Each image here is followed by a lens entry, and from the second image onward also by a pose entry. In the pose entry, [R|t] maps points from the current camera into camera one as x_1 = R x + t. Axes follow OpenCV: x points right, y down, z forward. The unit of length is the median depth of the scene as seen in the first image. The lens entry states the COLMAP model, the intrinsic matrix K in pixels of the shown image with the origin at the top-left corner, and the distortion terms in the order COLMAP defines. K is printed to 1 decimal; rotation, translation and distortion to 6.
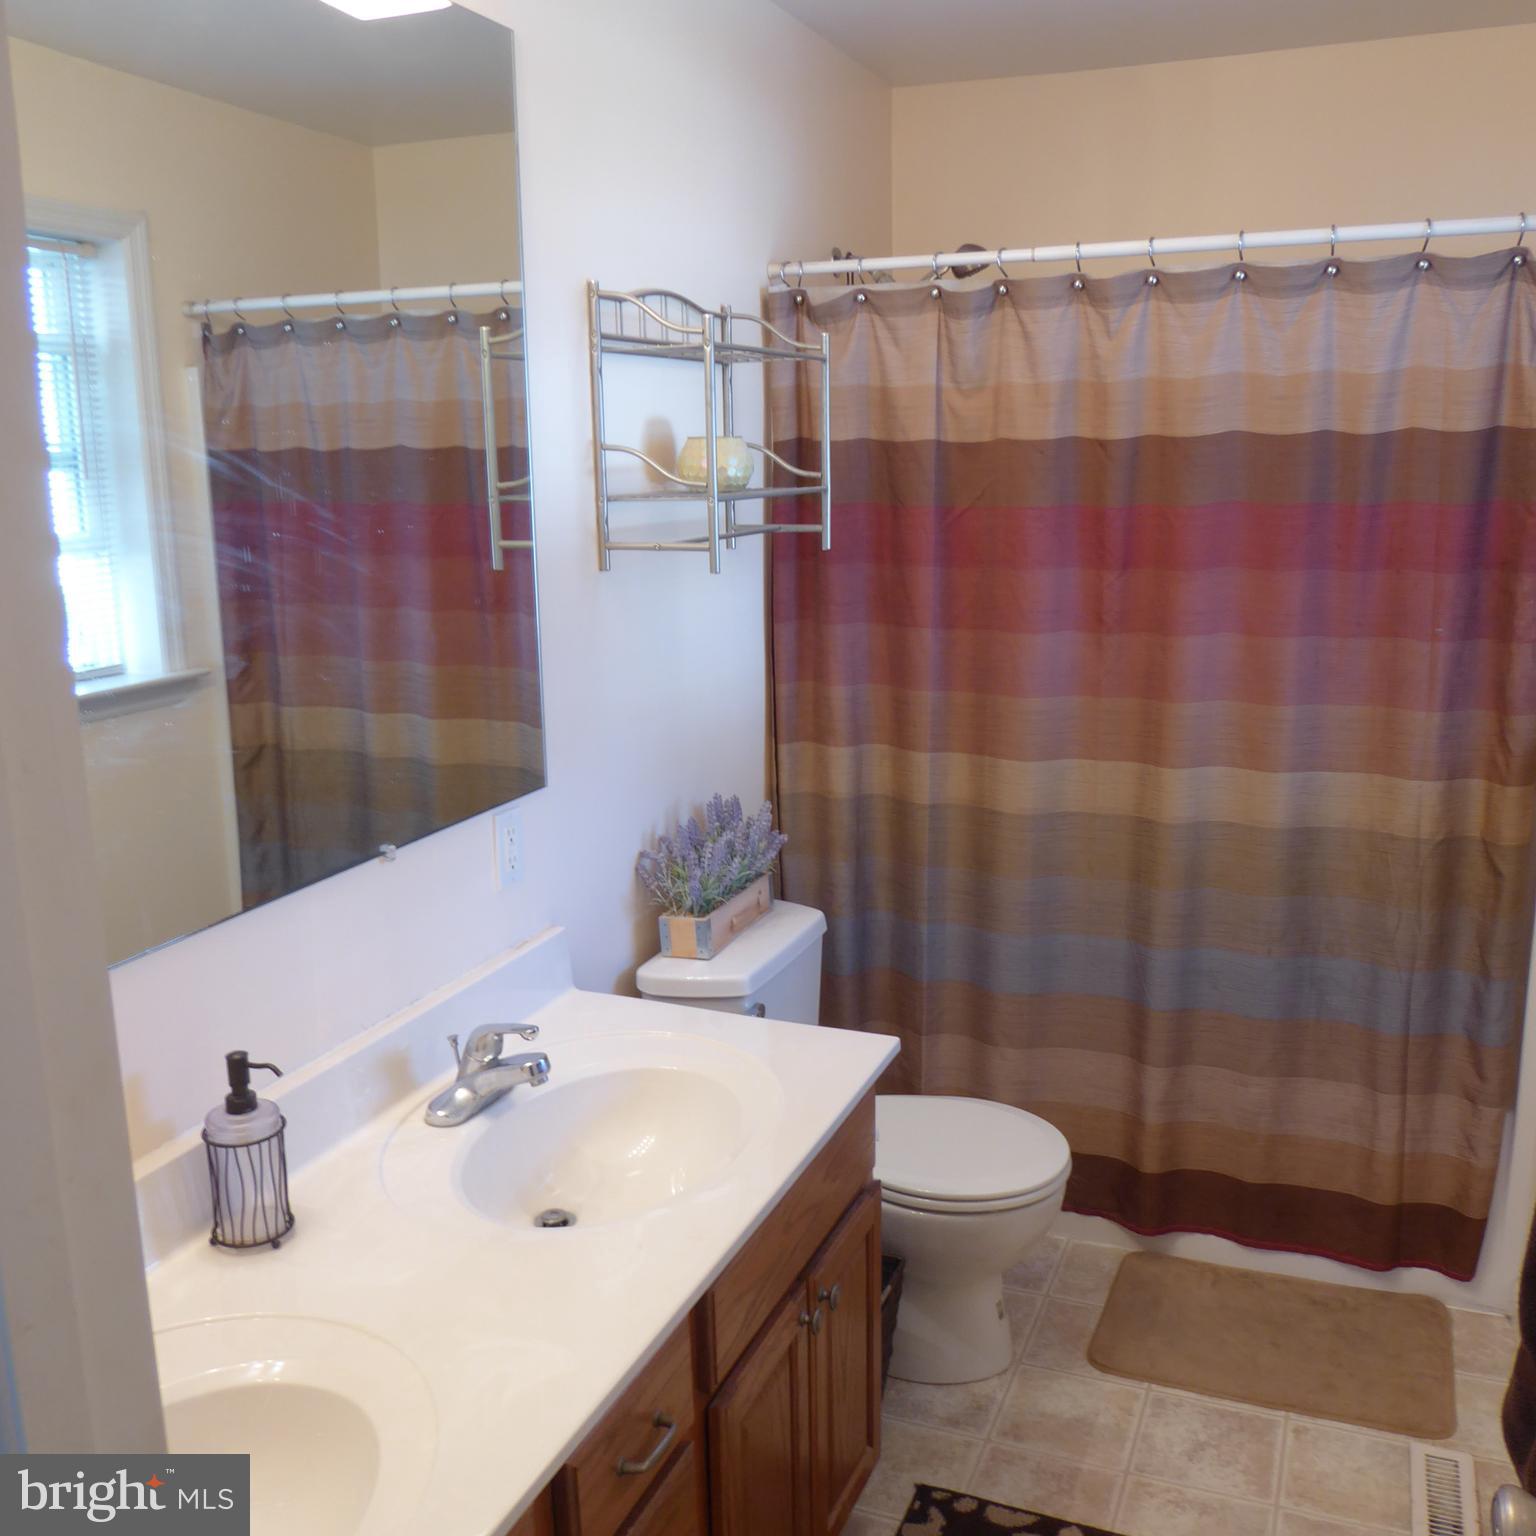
lens RADIAL K [[1491.7, 0, 771.6], [0, 1491.7, 767.7], [0, 0, 1]] dist [-0.016446, 0.000000]
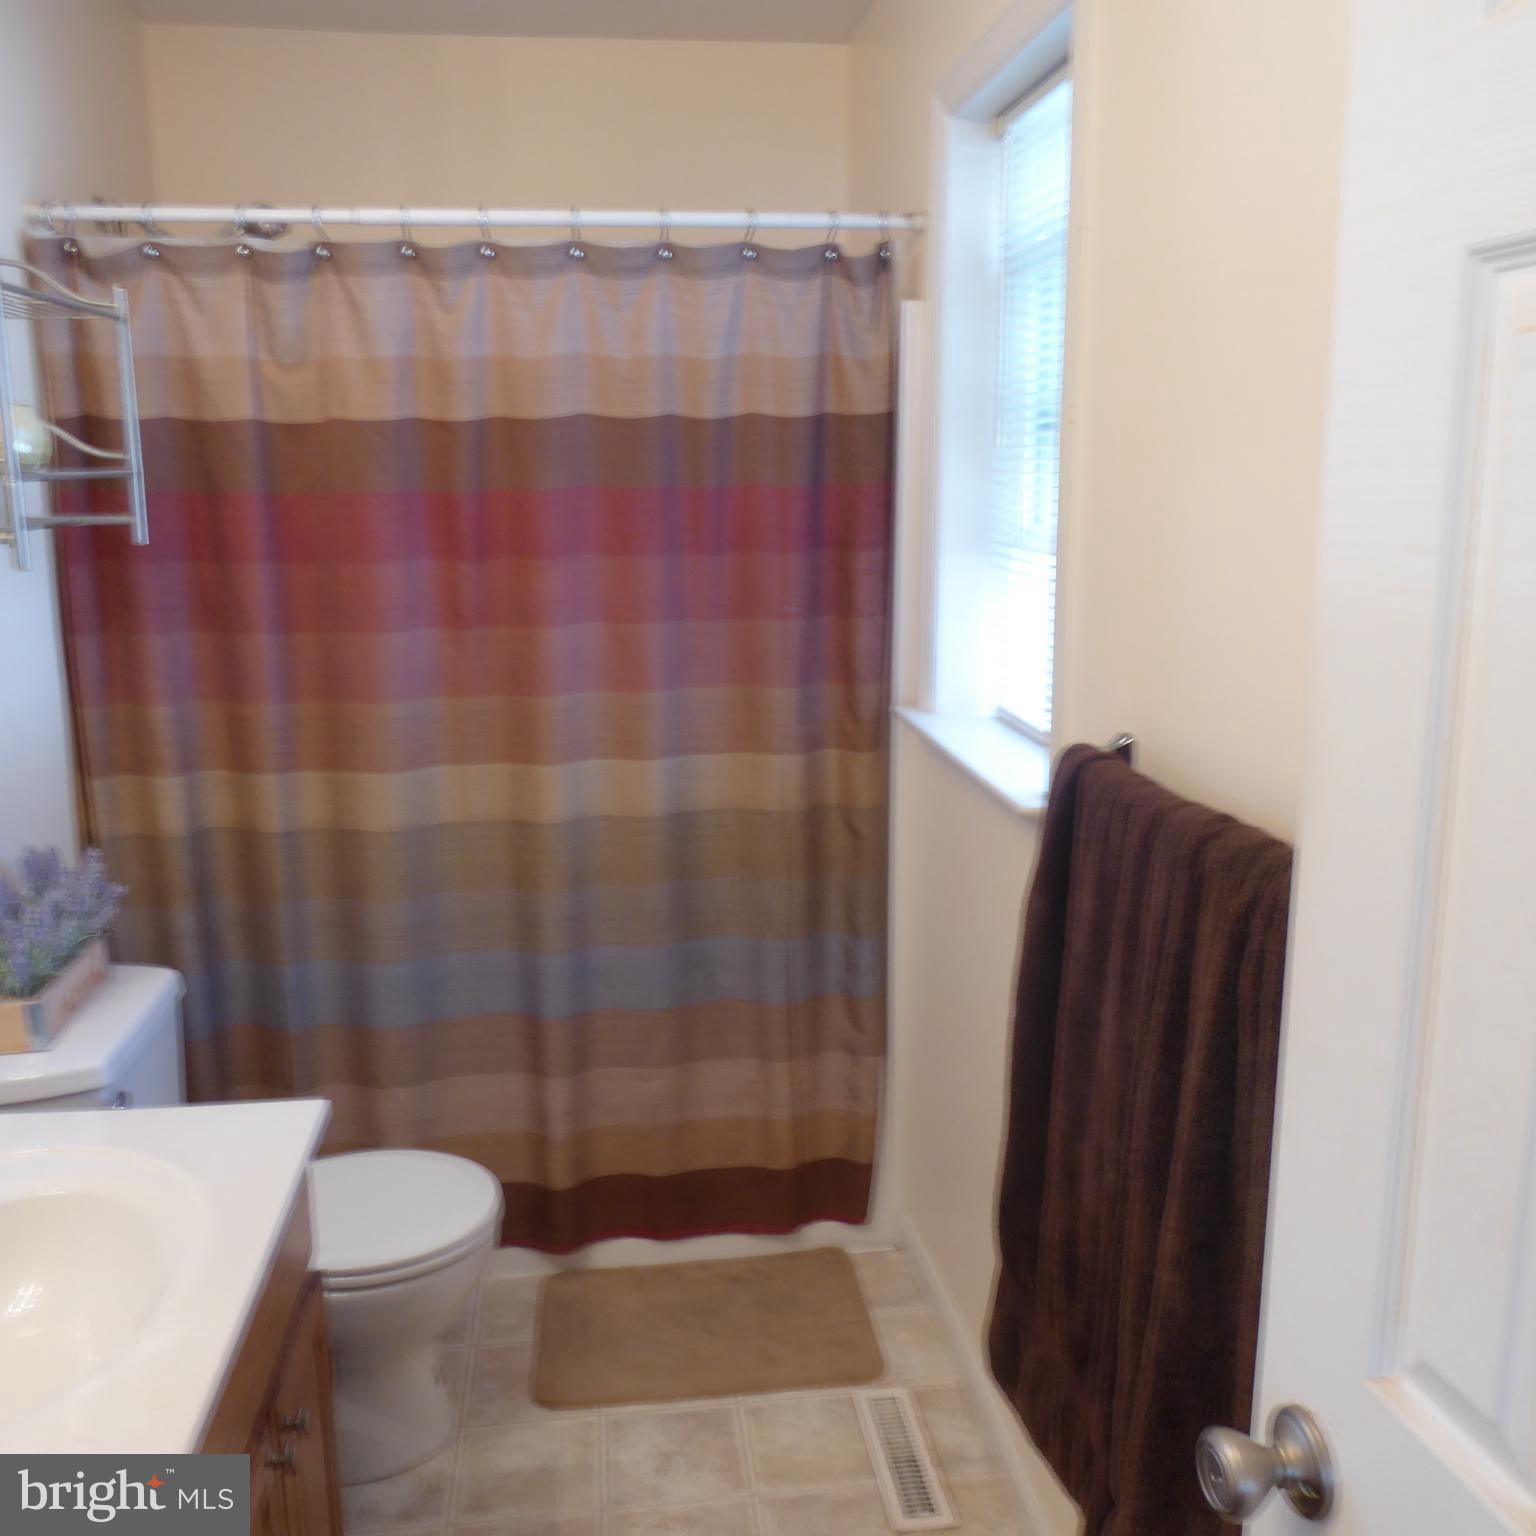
lens RADIAL K [[1491.7, 0, 766.5], [0, 1491.7, 767.8], [0, 0, 1]] dist [-0.016446, 0.000000]
pose [[0.870764, -0.089279, 0.483527, -0.073520], [0.094503, 0.995432, 0.013612, 0.002296], [-0.482534, 0.033842, 0.875223, 0.093872]]
